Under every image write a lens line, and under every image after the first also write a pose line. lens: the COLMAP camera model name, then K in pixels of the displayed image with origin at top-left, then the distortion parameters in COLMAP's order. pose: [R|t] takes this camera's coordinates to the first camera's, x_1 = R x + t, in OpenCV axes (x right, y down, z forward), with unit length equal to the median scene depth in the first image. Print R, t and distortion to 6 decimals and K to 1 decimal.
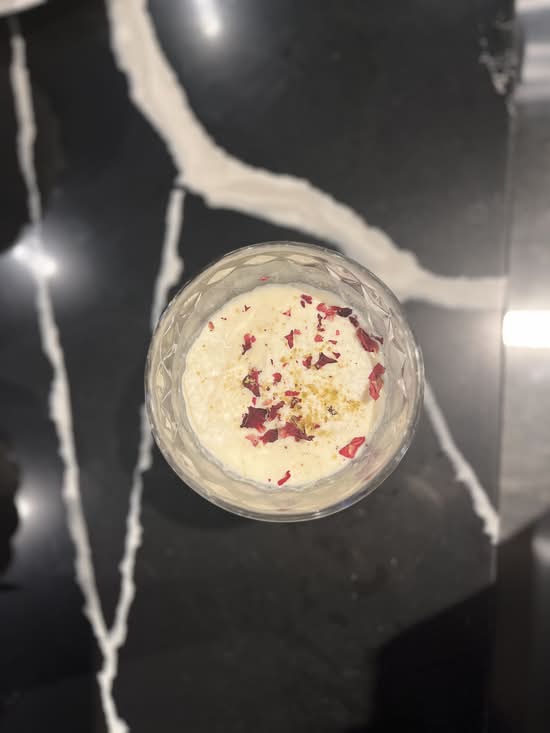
lens RADIAL K [[581.3, 0, 272.1], [0, 581.3, 370.0], [0, 0, 1]] dist [0.068694, -0.134067]
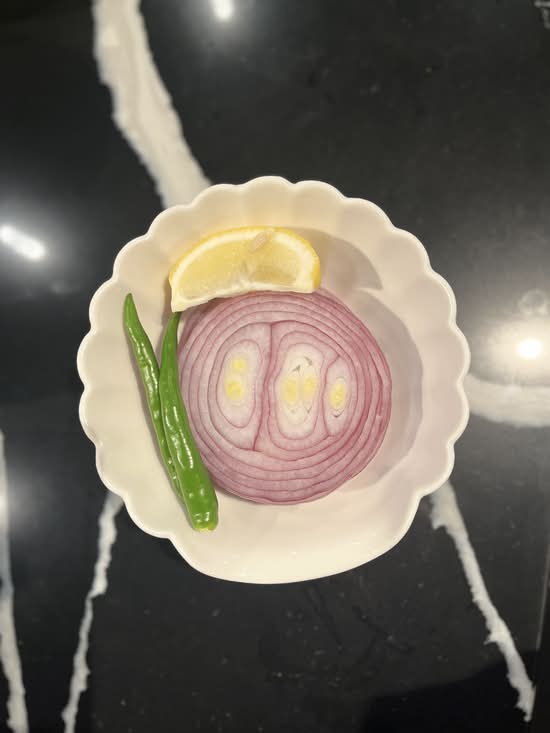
lens RADIAL K [[581.3, 0, 272.9], [0, 581.3, 370.0], [0, 0, 1]] dist [0.068694, -0.134067]
pose [[0.997431, 0.068577, 0.020718, -0.018115], [-0.069037, 0.997364, 0.022347, -0.164395], [-0.019131, -0.023720, 0.999536, 0.199277]]
